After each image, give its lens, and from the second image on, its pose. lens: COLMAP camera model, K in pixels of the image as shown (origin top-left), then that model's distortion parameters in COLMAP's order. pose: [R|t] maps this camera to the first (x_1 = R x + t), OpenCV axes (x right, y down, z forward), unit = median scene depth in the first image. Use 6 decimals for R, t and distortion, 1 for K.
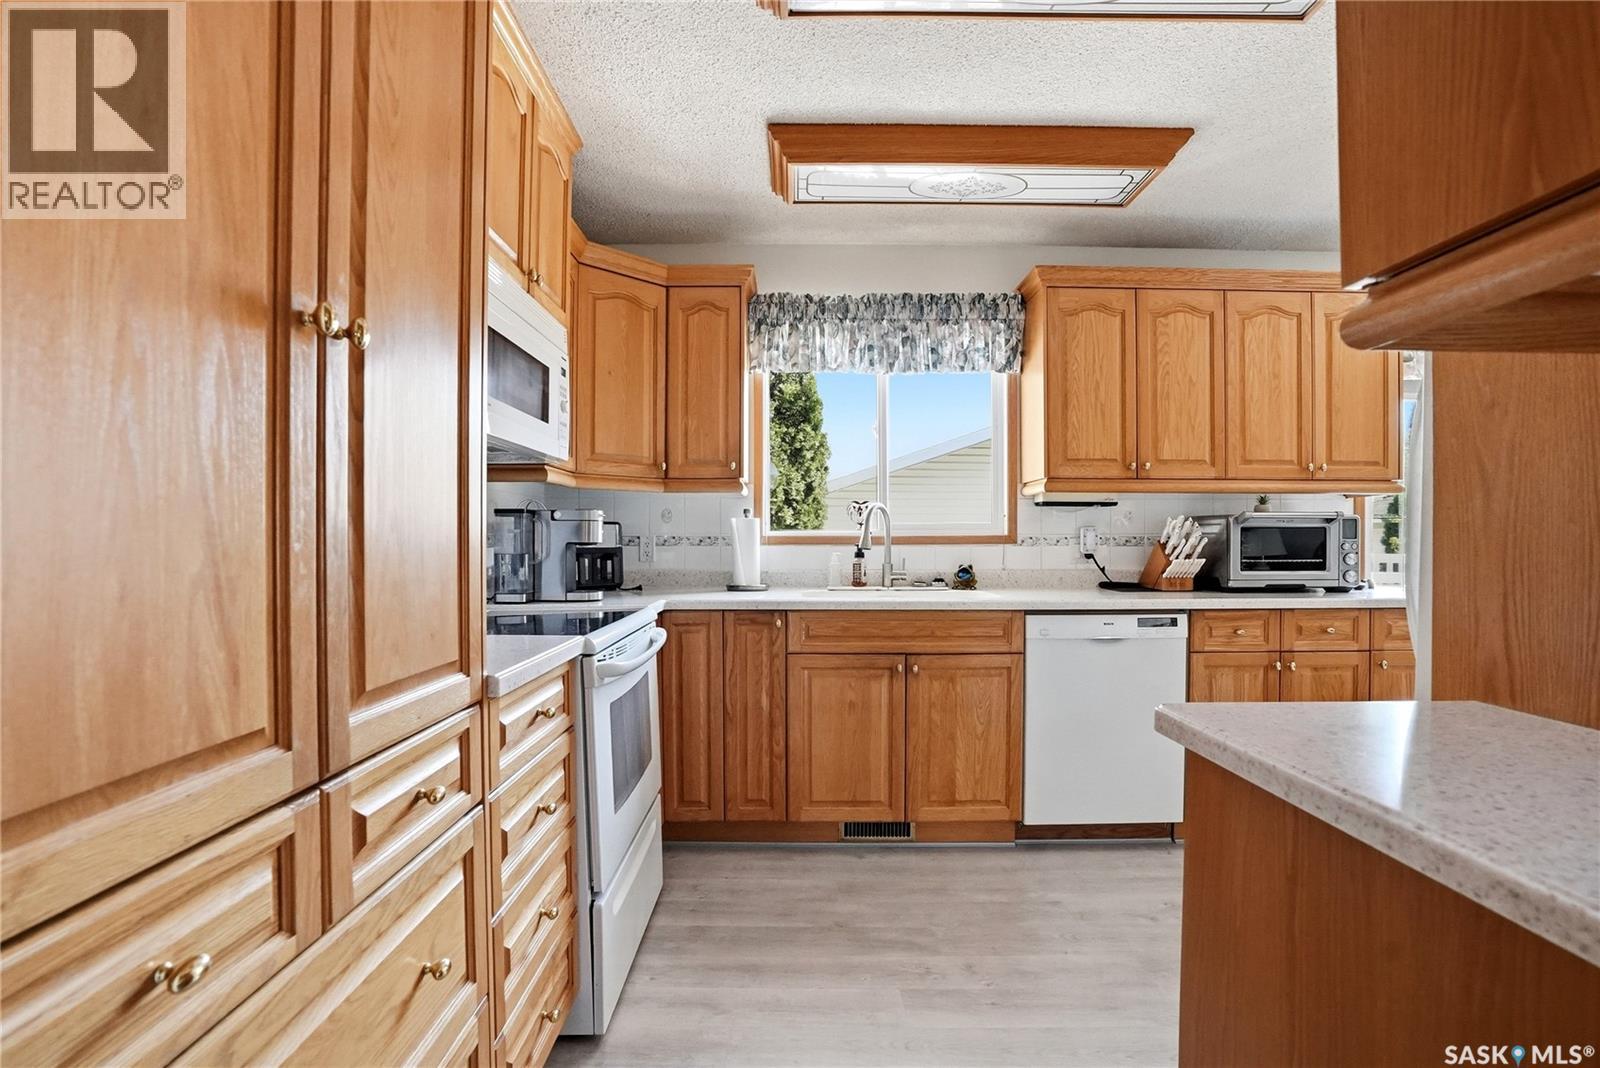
lens RADIAL K [[747.5, 0, 800.1], [0, 747.5, 525.8], [0, 0, 1]] dist [0.000312, 0.000035]
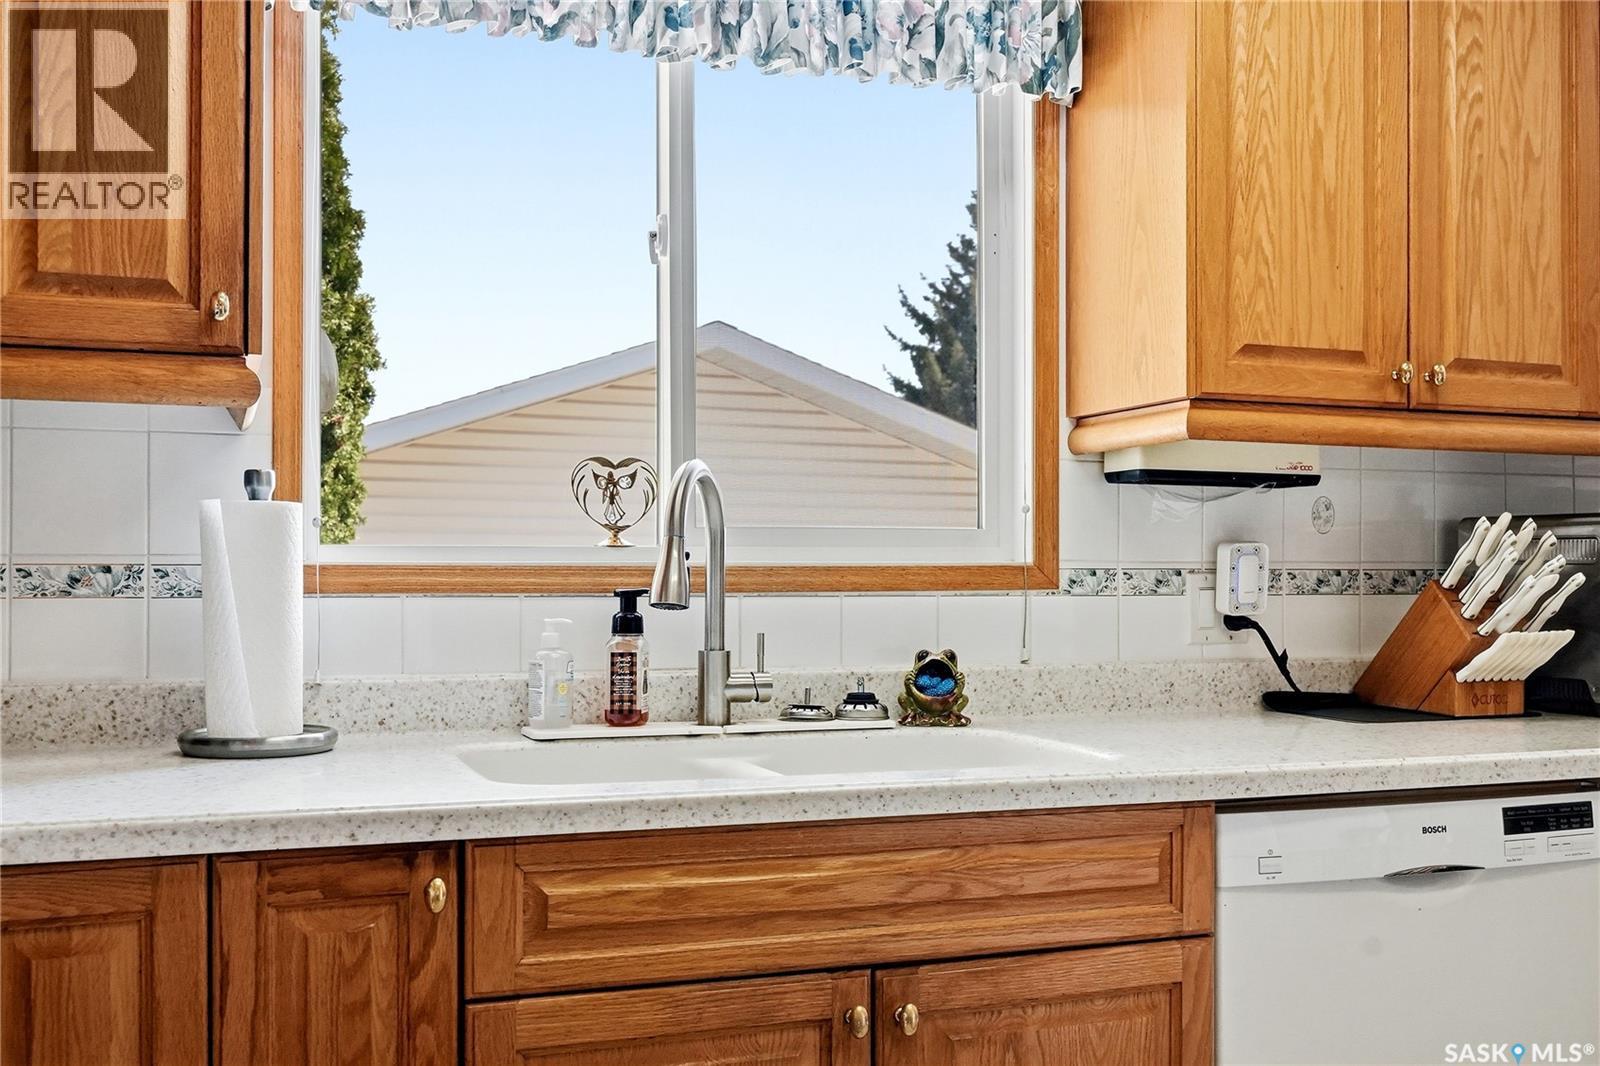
lens RADIAL K [[1594.0, 0, 800.1], [0, 1594.0, 553.5], [0, 0, 1]] dist [0.017945, 0.005227]
pose [[0.941214, 0.006036, 0.337758, -0.086495], [-0.007507, 0.999967, 0.003050, 0.006546], [-0.337729, -0.005406, 0.941228, 0.371537]]
